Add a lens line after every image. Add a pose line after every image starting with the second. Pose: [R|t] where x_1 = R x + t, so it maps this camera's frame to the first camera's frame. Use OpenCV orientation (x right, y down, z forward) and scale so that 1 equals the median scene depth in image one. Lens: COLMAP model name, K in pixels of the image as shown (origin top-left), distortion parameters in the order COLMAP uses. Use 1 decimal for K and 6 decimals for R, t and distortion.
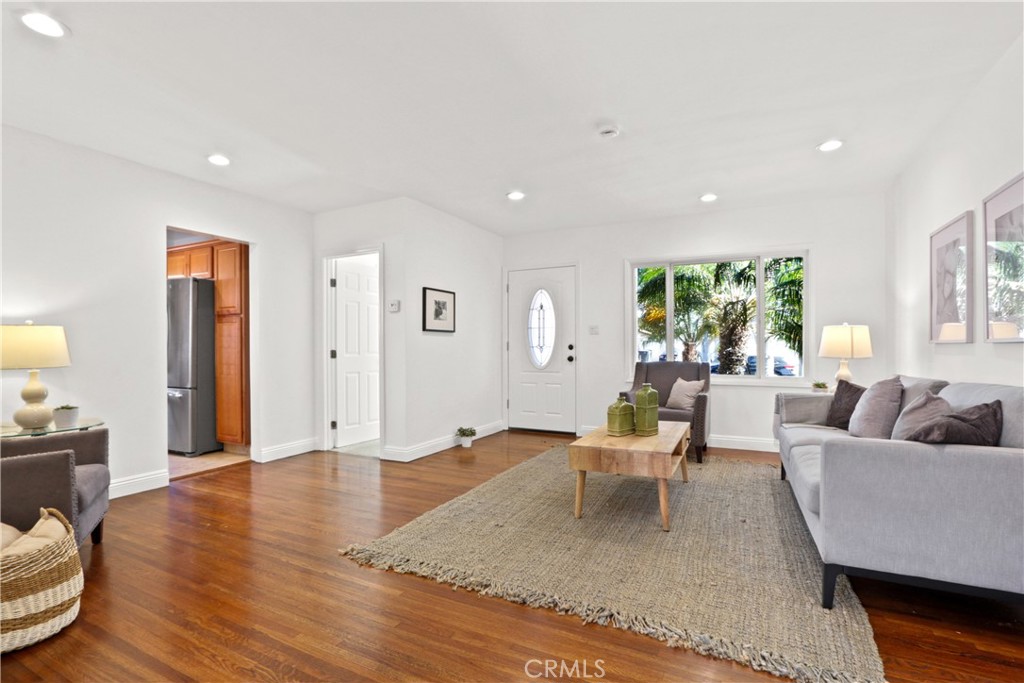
lens RADIAL K [[472.4, 0, 509.4], [0, 472.4, 345.4], [0, 0, 1]] dist [-0.010351, 0.000788]
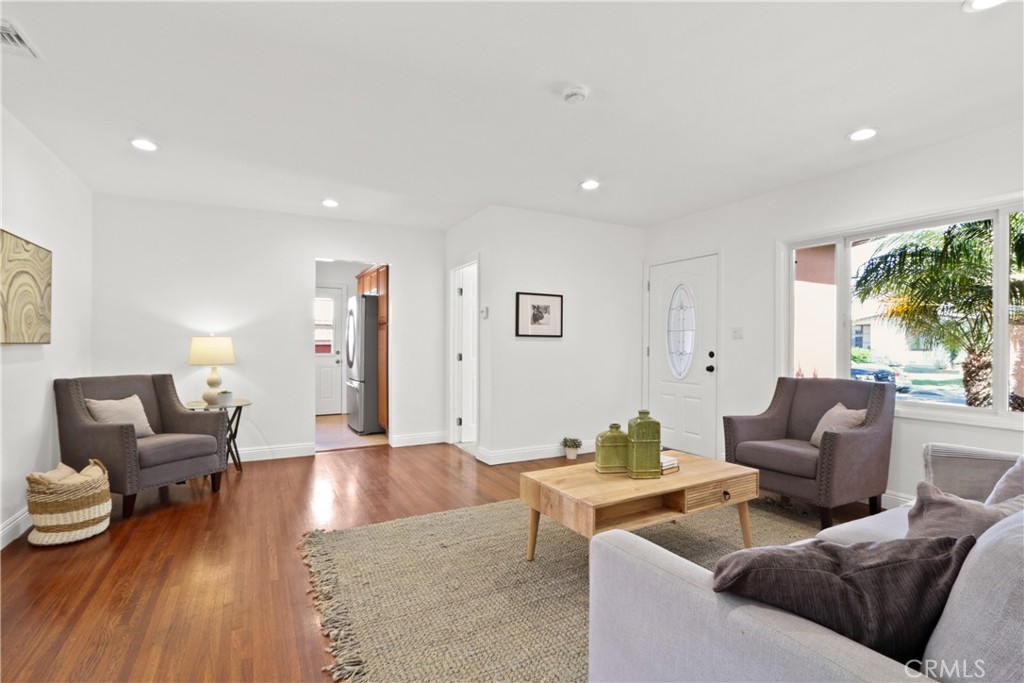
lens RADIAL K [[472.4, 0, 511.1], [0, 472.4, 343.8], [0, 0, 1]] dist [-0.010351, 0.000788]
pose [[0.823448, 0.007563, -0.567341, 0.376673], [-0.006071, 0.999971, 0.004520, -0.019466], [0.567359, -0.000278, 0.823470, 0.172954]]
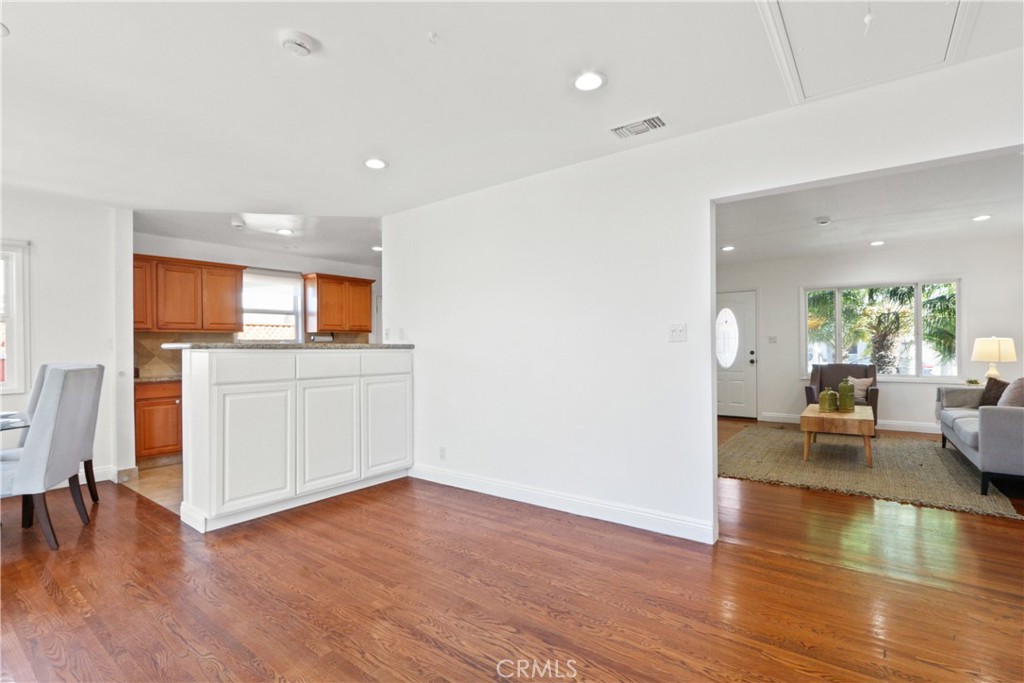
lens RADIAL K [[472.4, 0, 516.8], [0, 472.4, 345.3], [0, 0, 1]] dist [-0.010351, 0.000788]
pose [[0.984685, -0.007279, -0.174189, -0.350962], [0.007621, 0.999970, 0.001294, -0.028228], [0.174174, -0.002601, 0.984711, -0.492632]]
